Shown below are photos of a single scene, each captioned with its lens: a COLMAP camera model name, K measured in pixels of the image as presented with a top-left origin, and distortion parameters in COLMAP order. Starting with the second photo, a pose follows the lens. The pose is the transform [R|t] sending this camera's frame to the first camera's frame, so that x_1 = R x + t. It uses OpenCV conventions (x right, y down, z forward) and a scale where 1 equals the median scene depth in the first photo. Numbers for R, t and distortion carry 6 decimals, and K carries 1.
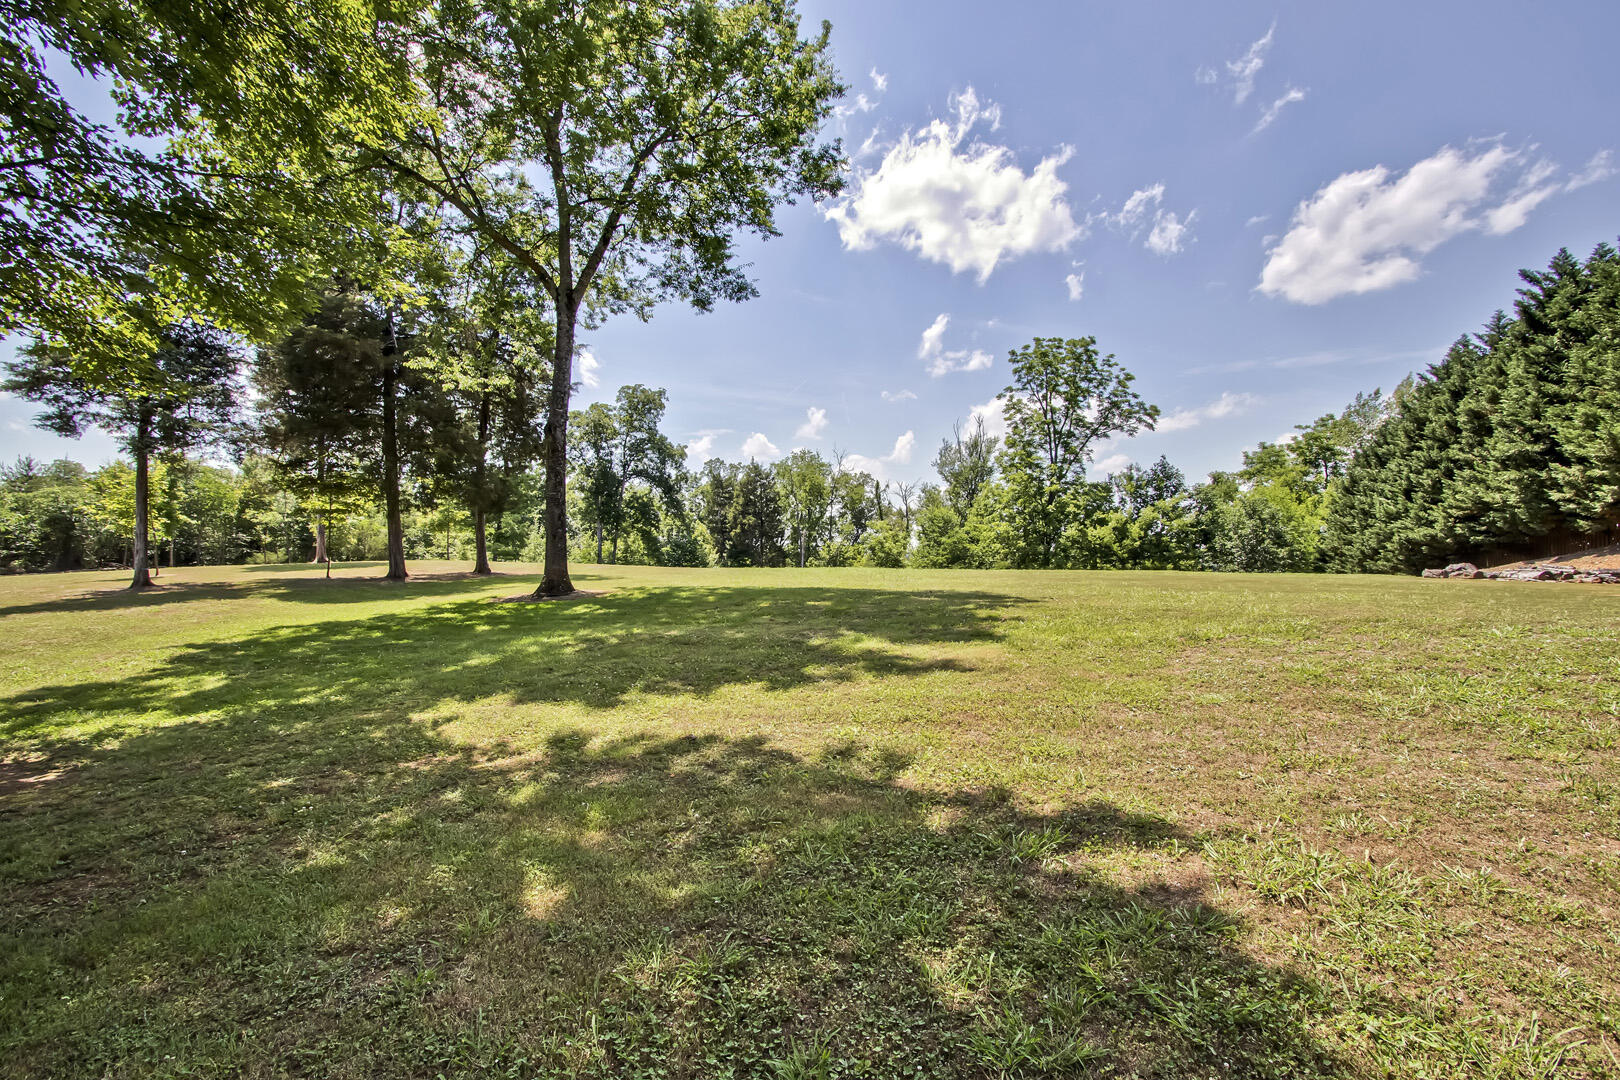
lens RADIAL K [[754.7, 0, 809.8], [0, 754.7, 563.0], [0, 0, 1]] dist [-0.034622, 0.000101]
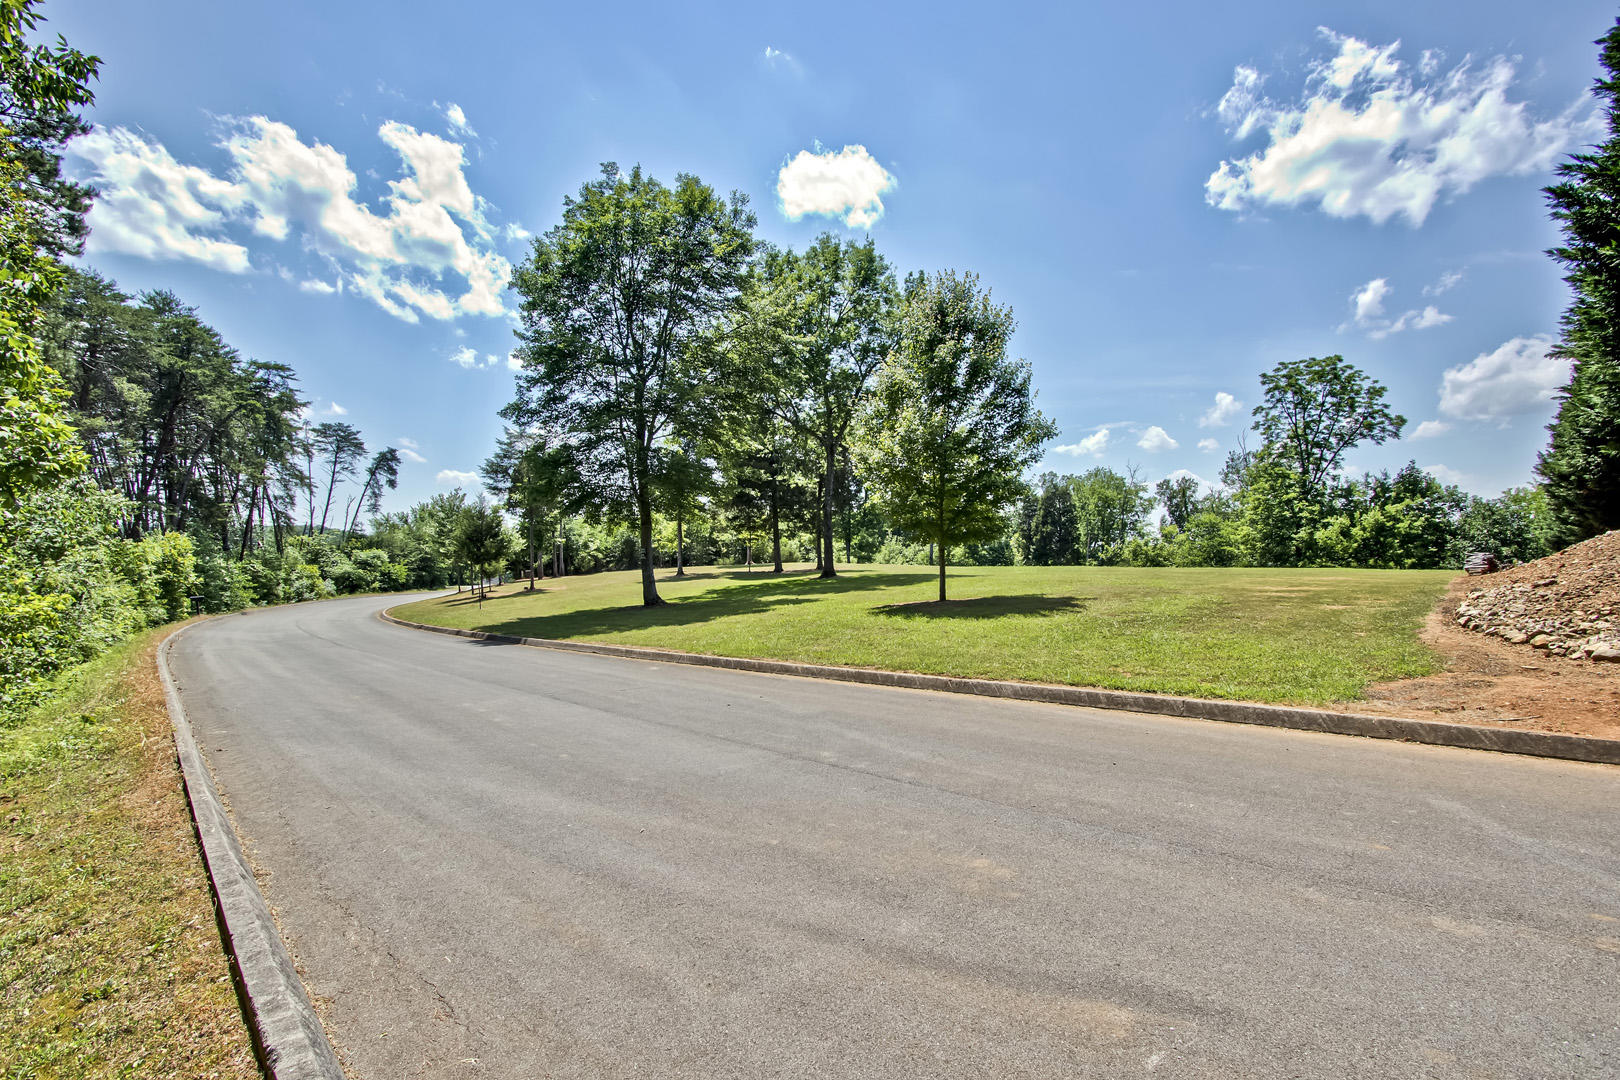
lens RADIAL K [[754.7, 0, 809.8], [0, 754.7, 563.0], [0, 0, 1]] dist [-0.034622, 0.000101]
pose [[0.868385, -0.005155, -0.495863, 0.247814], [0.004840, 0.999986, -0.001920, 0.000596], [0.495866, -0.000733, 0.868399, -0.340373]]
